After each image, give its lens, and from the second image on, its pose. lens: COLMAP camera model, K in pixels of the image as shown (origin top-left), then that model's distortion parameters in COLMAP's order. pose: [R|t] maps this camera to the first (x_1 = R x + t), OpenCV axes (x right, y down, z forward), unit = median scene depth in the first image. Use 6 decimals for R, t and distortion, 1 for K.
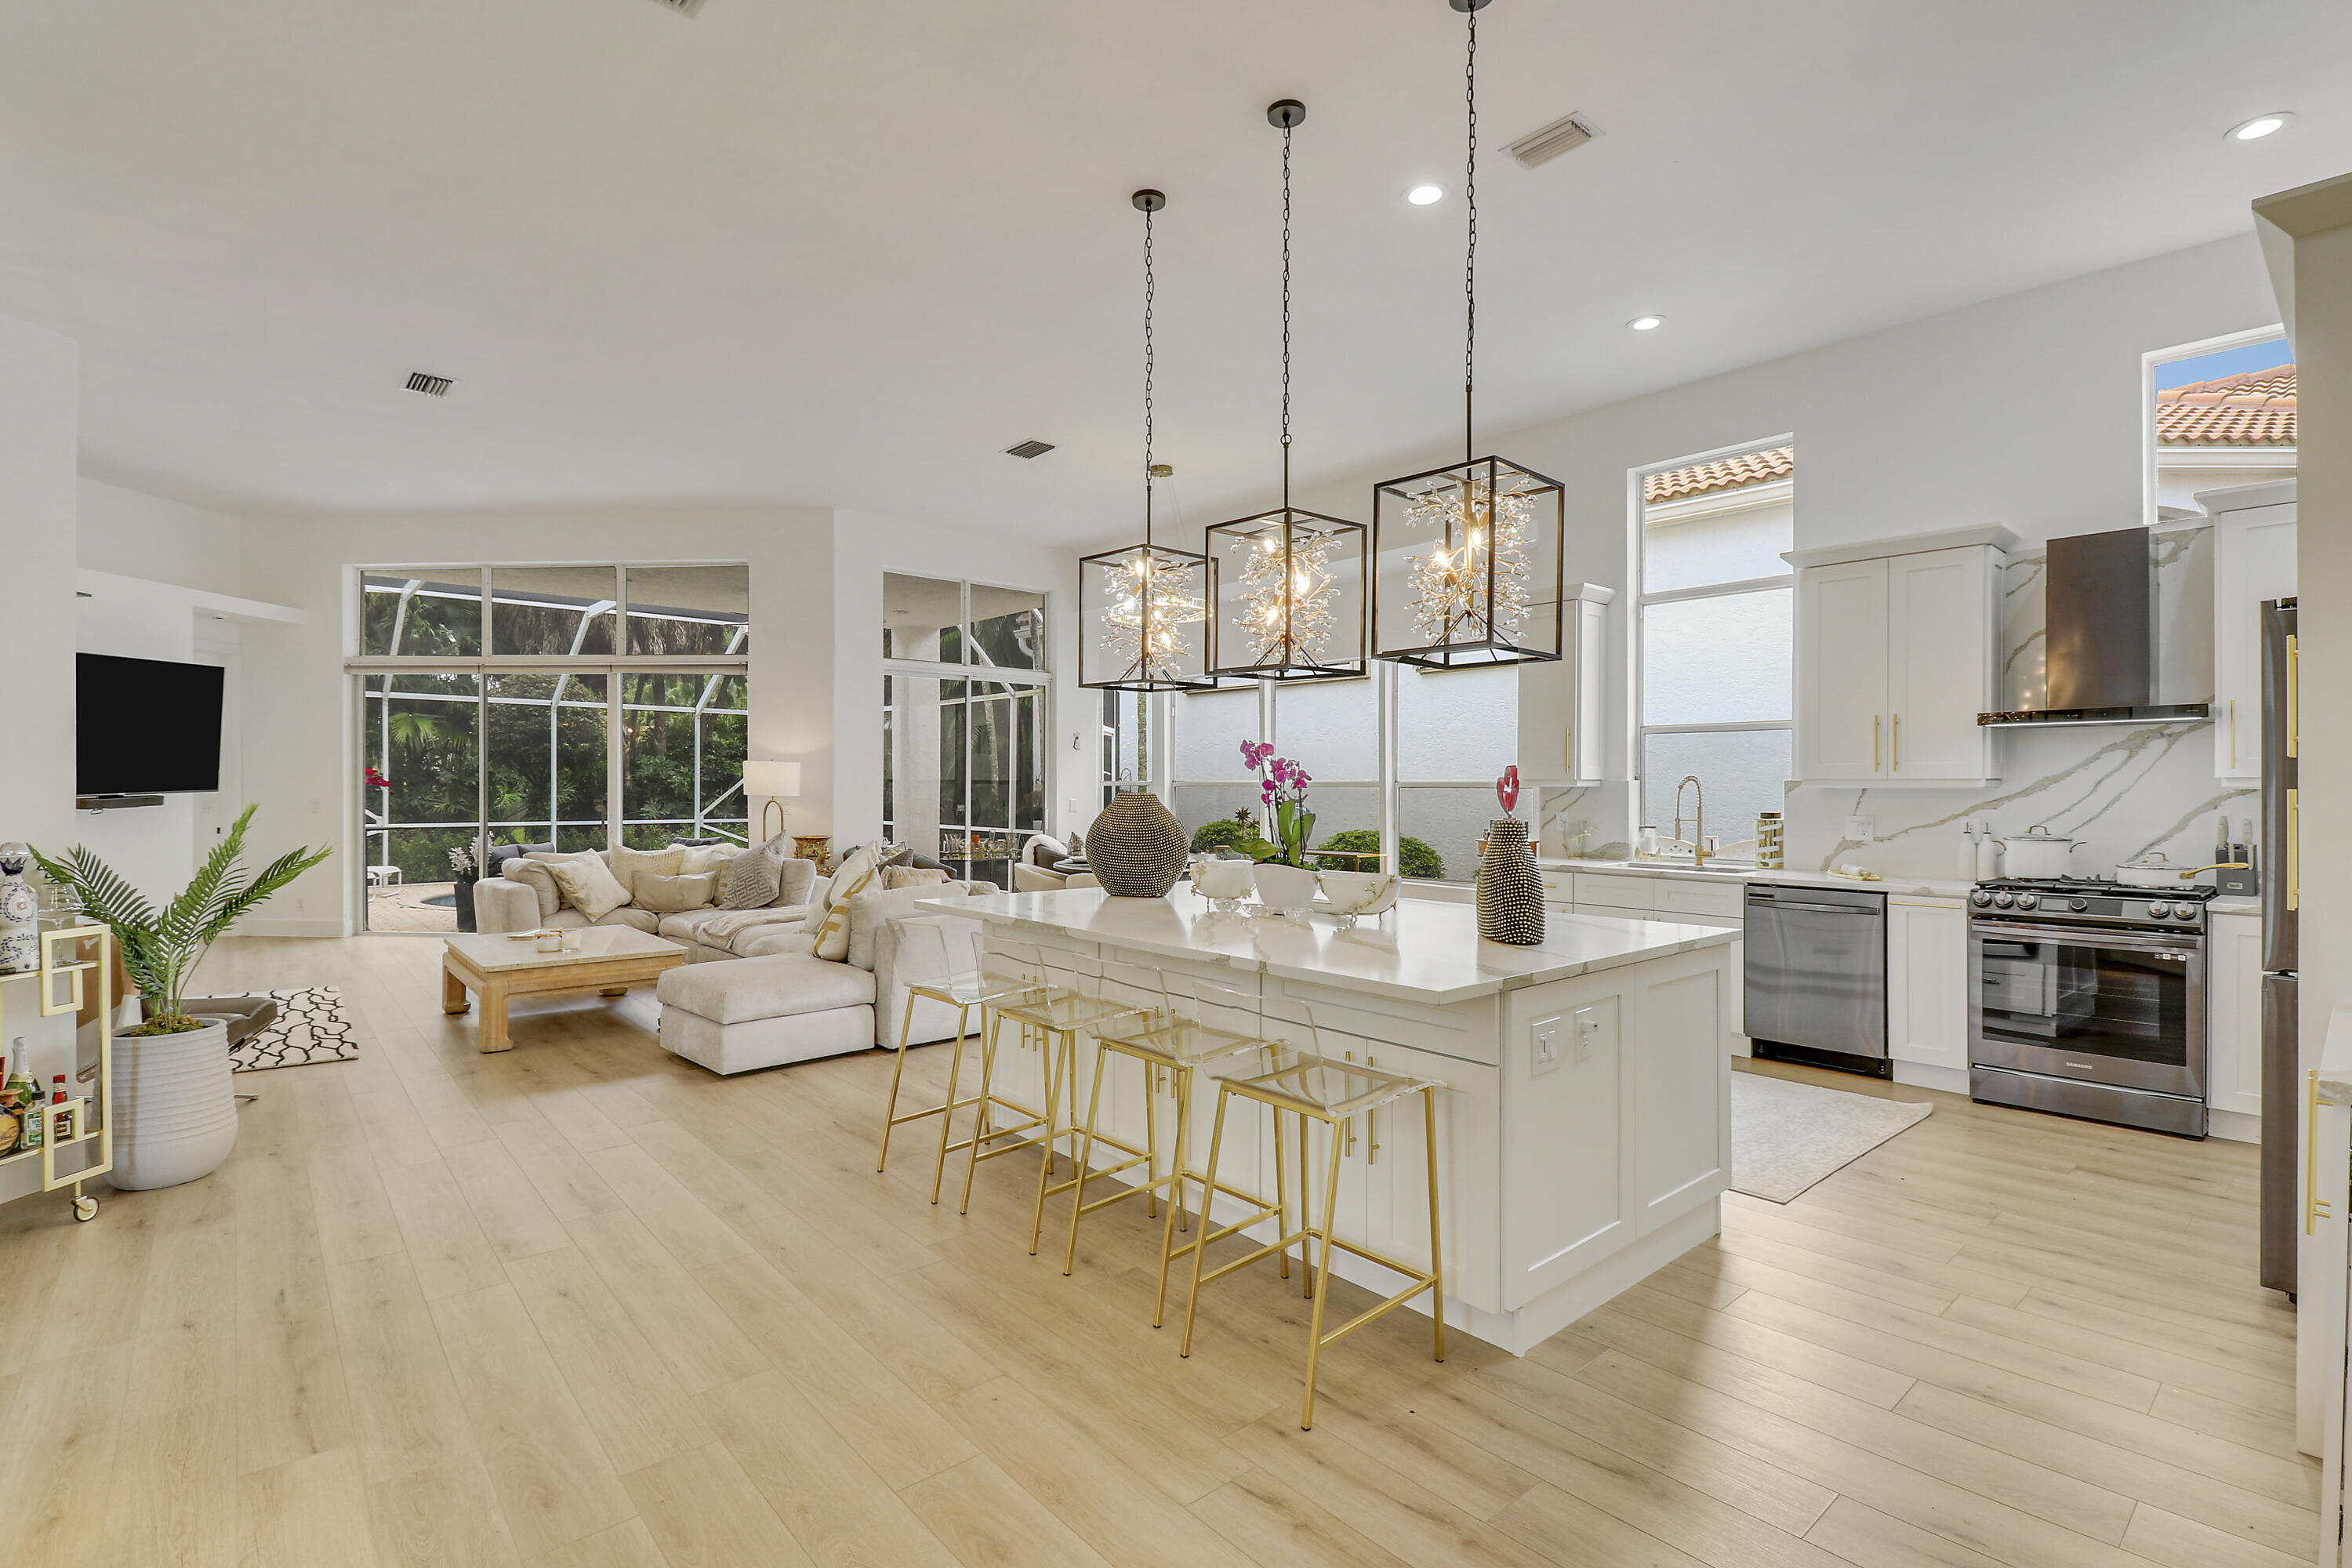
lens RADIAL K [[1136.6, 0, 1142.8], [0, 1136.6, 786.1], [0, 0, 1]] dist [-0.006476, -0.000713]
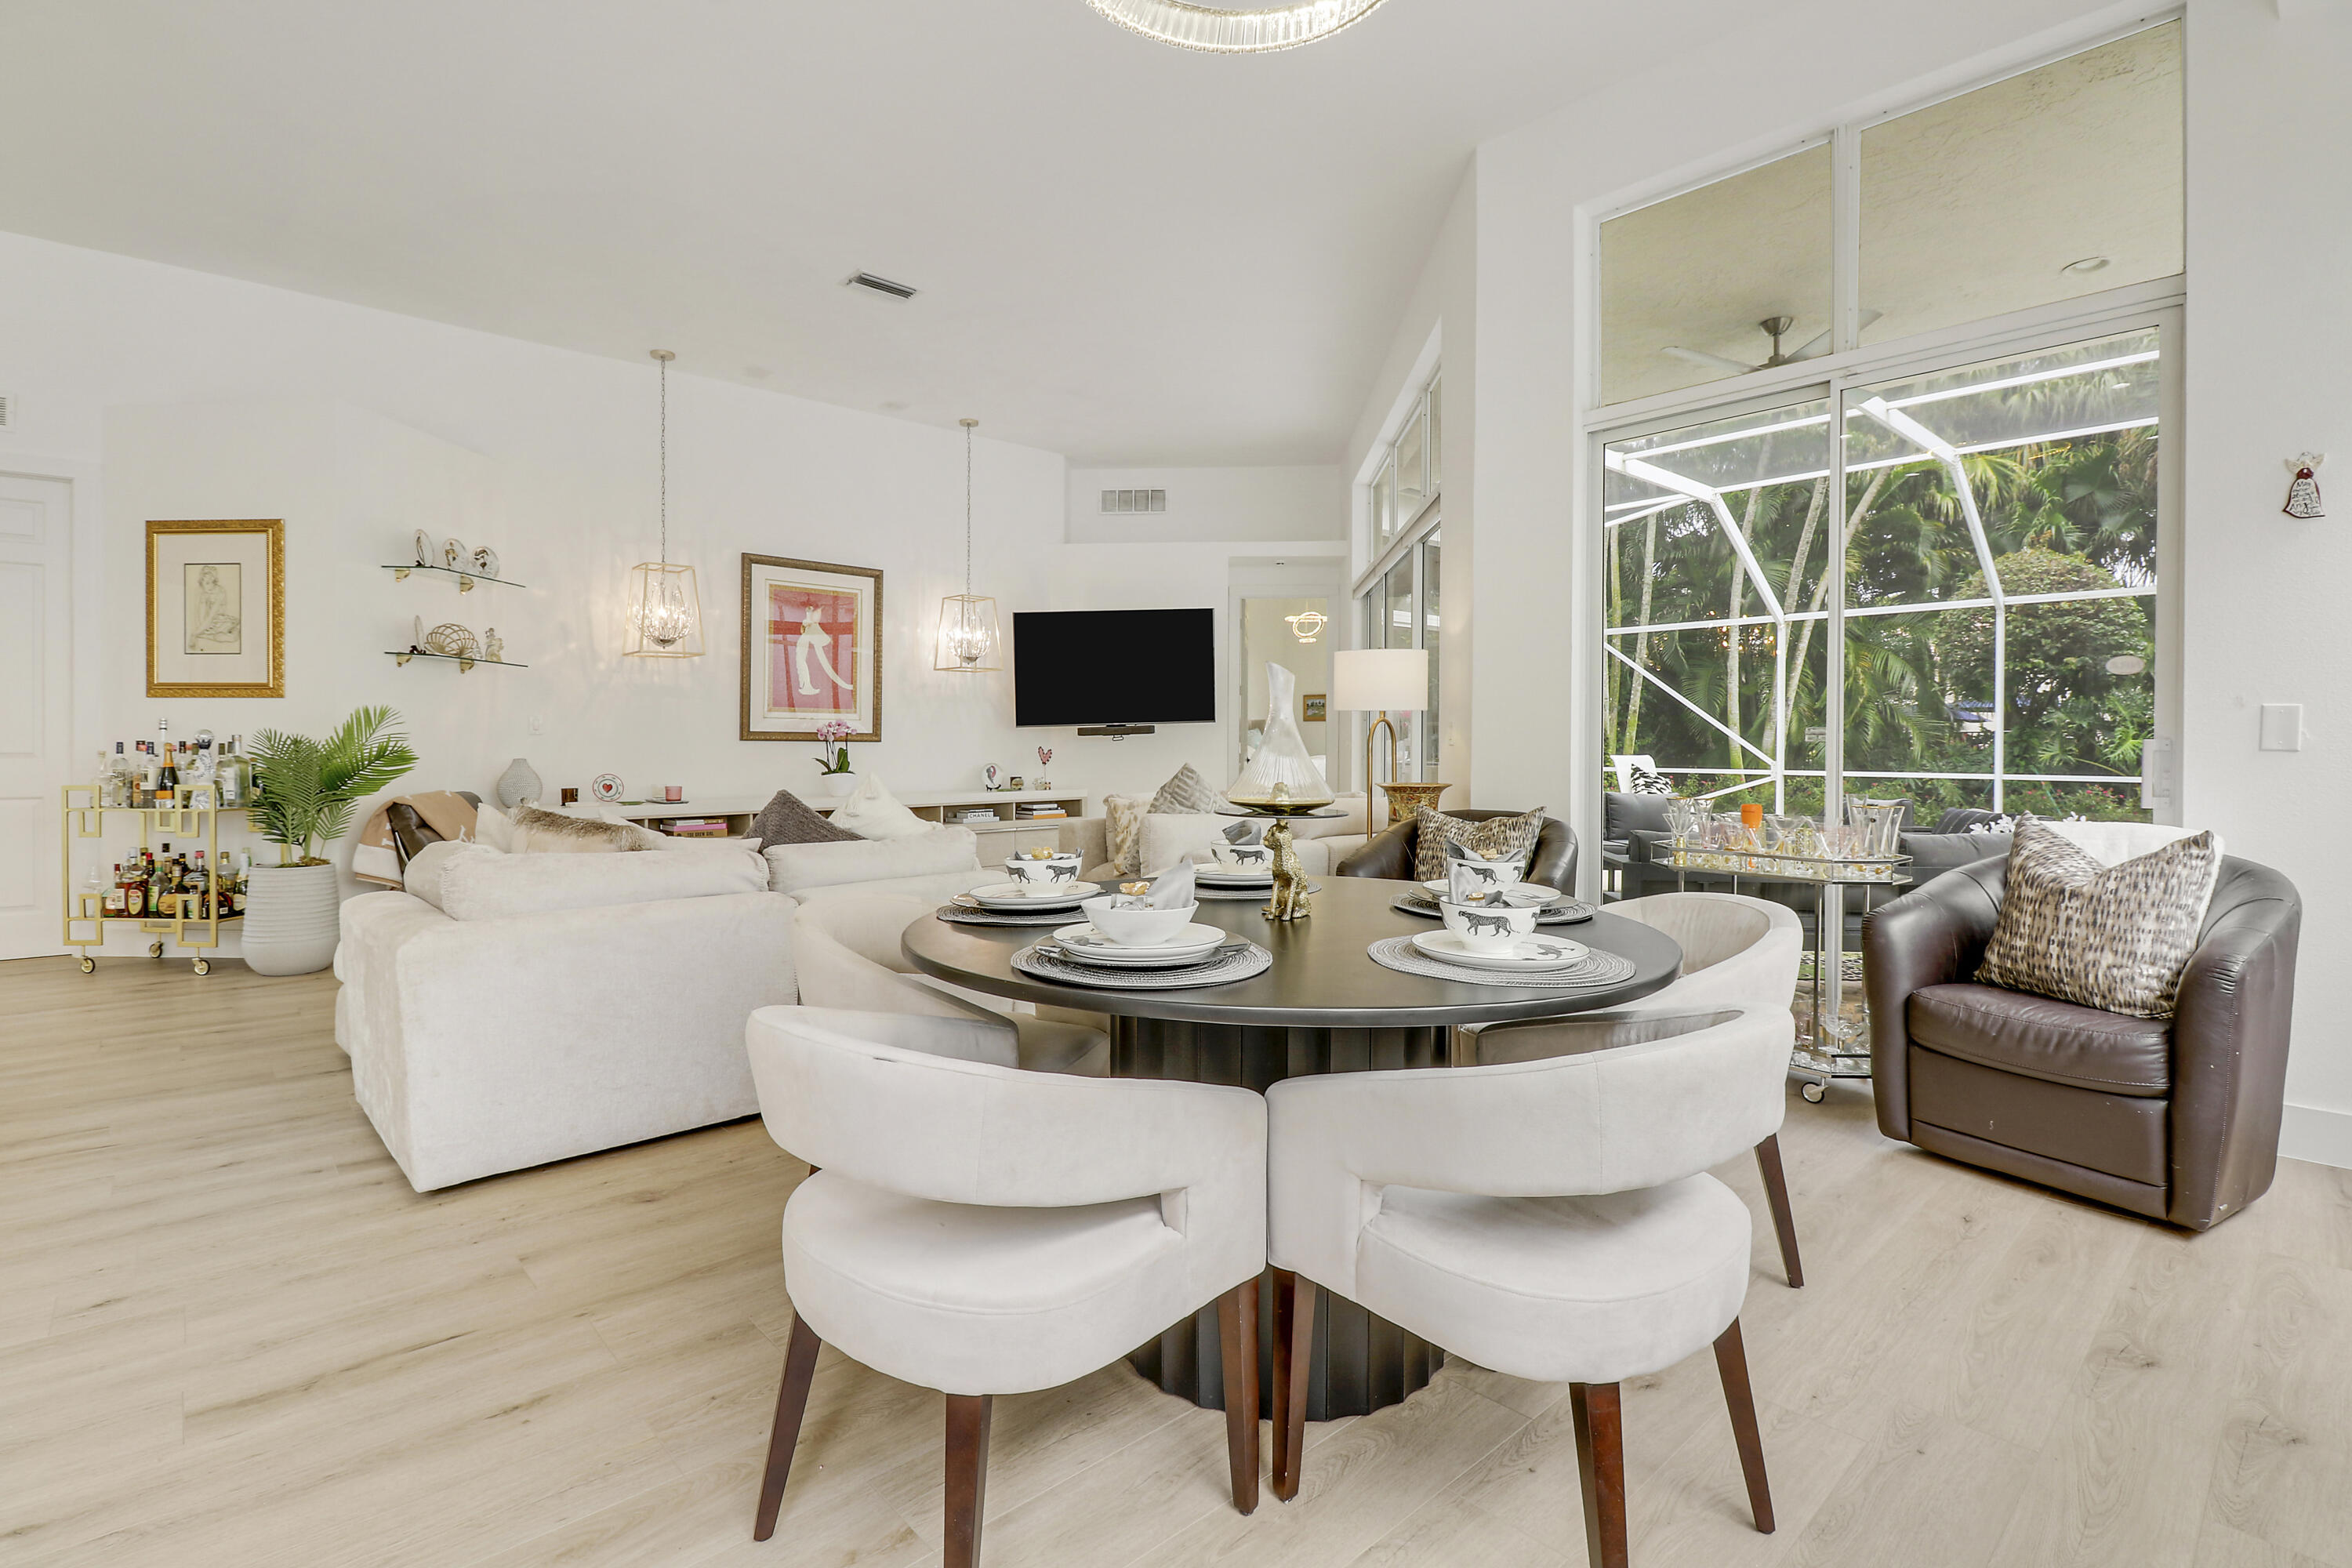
lens RADIAL K [[1097.9, 0, 1188.5], [0, 1097.9, 733.3], [0, 0, 1]] dist [0.003962, -0.012140]
pose [[0.049580, -0.010133, -0.998719, 0.260079], [-0.002102, 0.999945, -0.010250, 0.028526], [0.998768, 0.002607, 0.049556, 0.982409]]
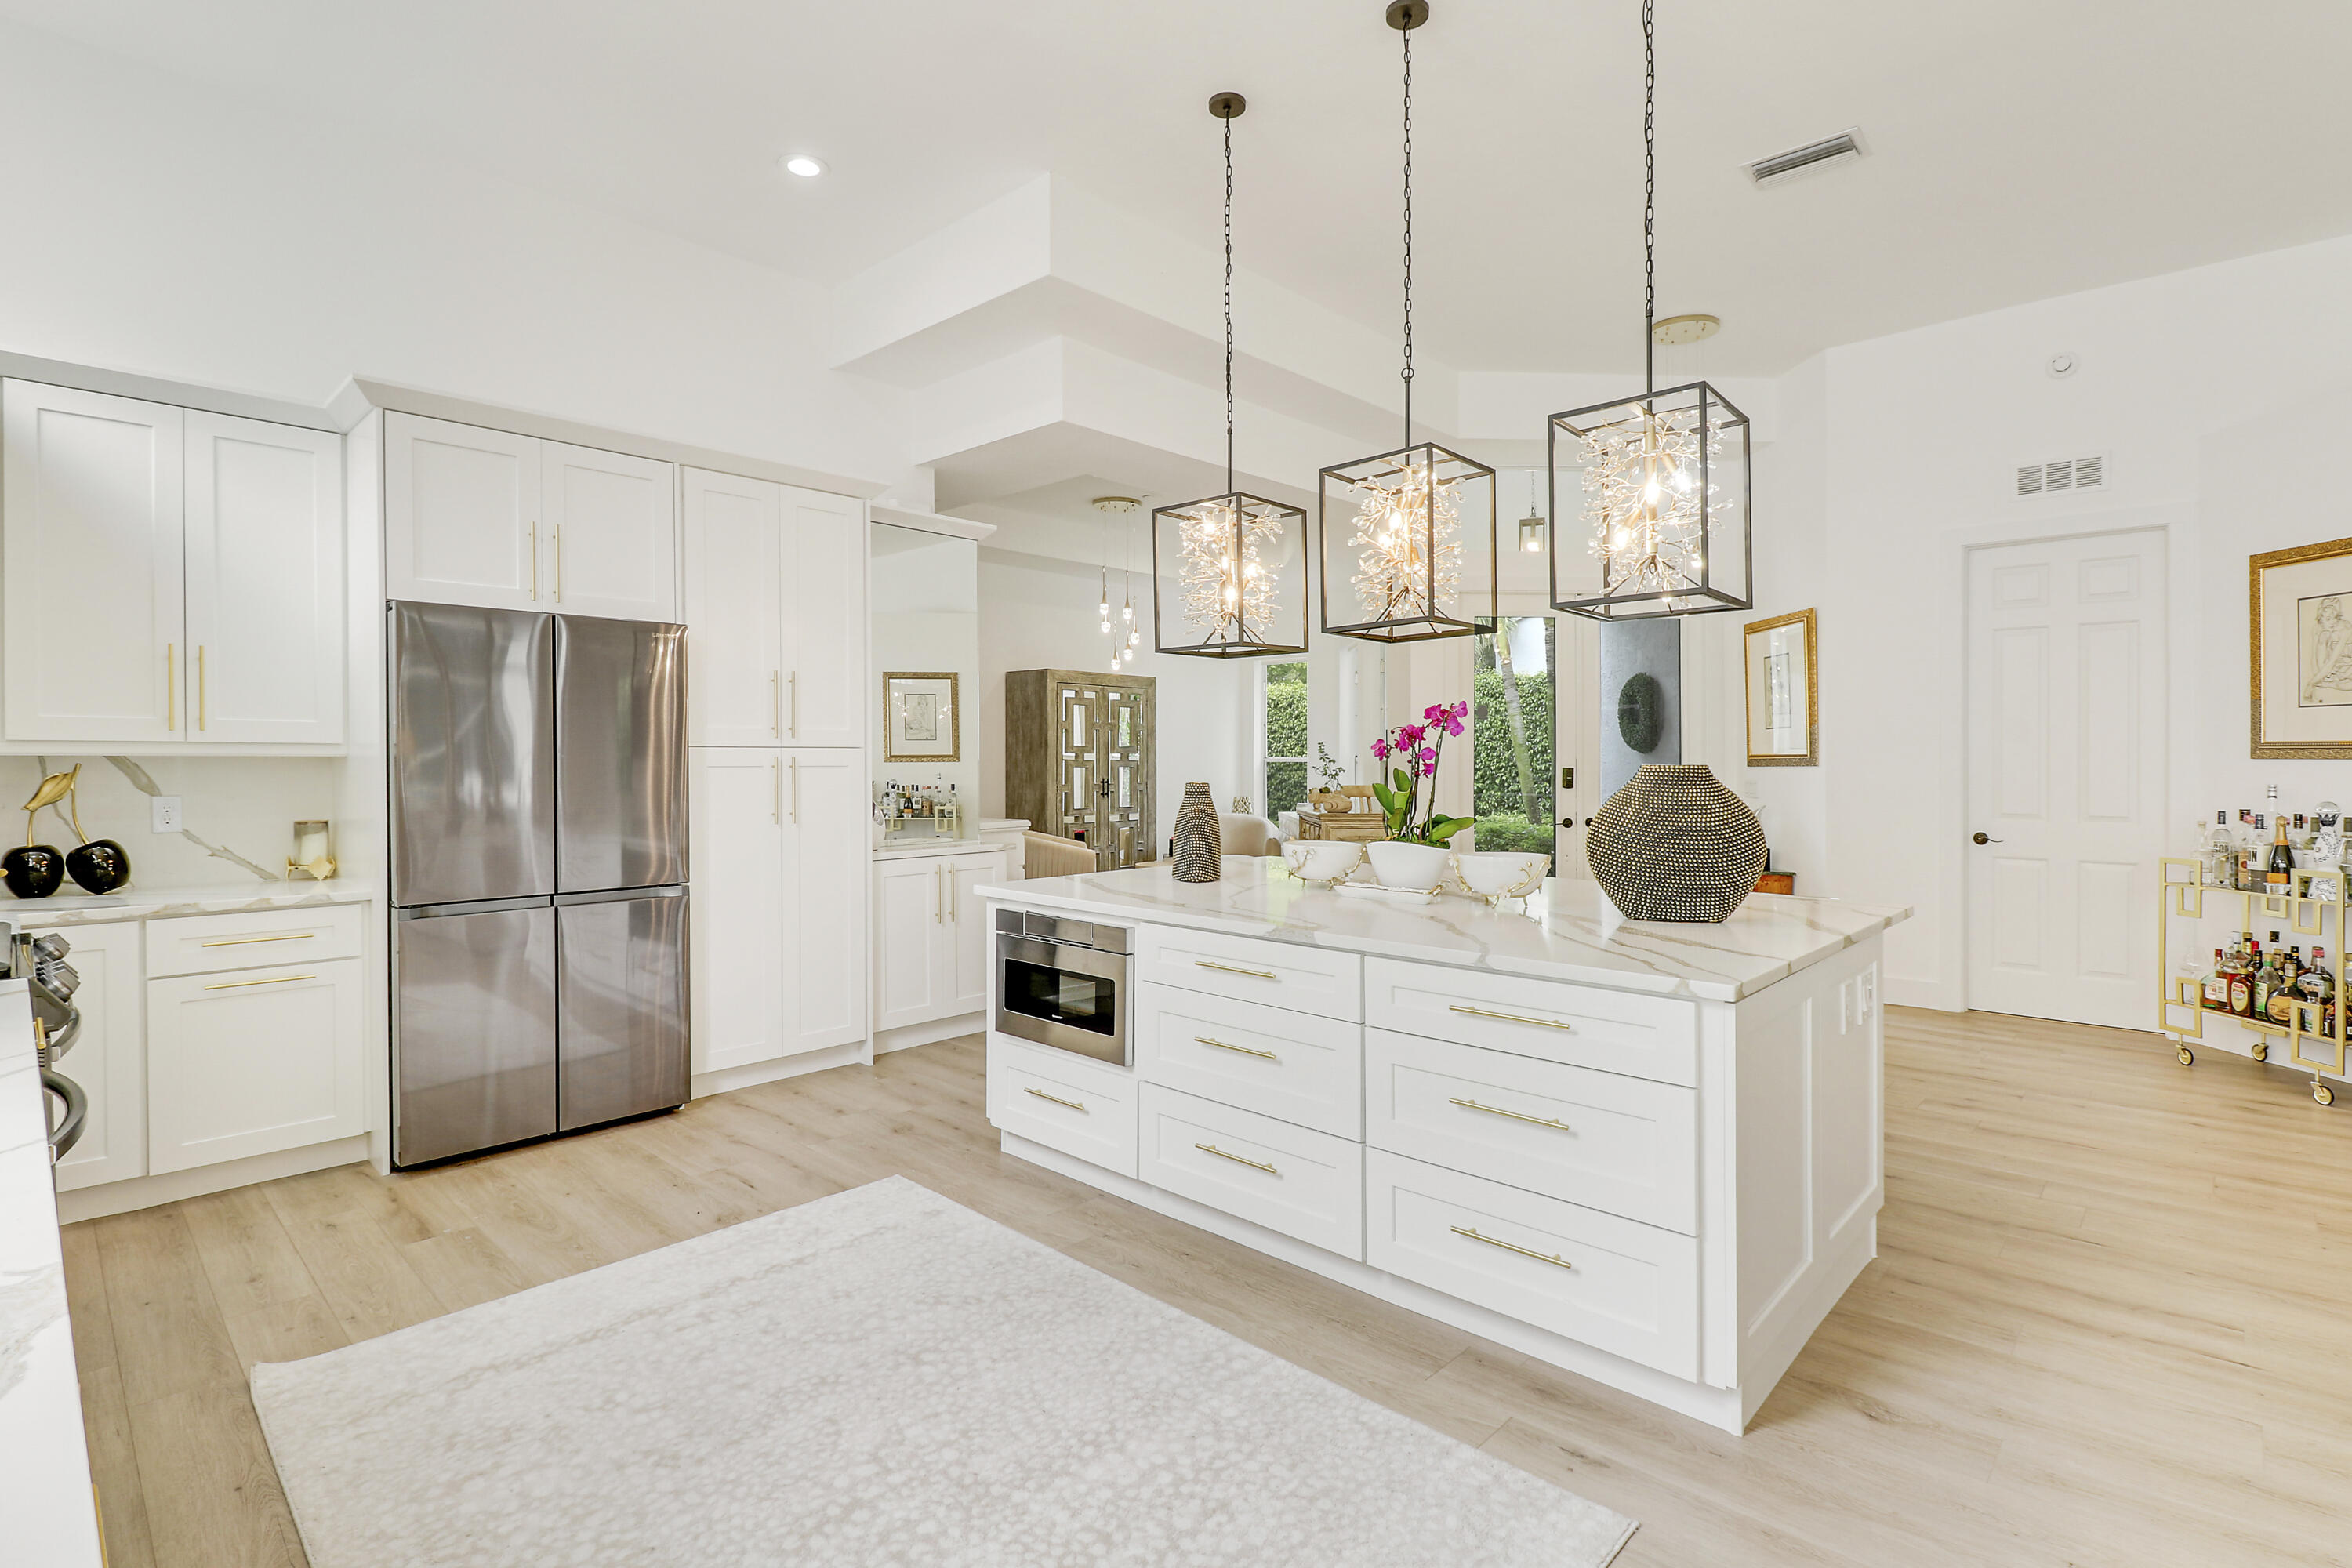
lens RADIAL K [[1138.5, 0, 1179.7], [0, 1138.5, 777.7], [0, 0, 1]] dist [-0.000500, -0.004969]
pose [[-0.992099, -0.000732, -0.125453, 0.200128], [-0.002745, 0.999870, 0.015873, 0.002133], [0.125425, 0.016092, -0.991973, 0.901827]]
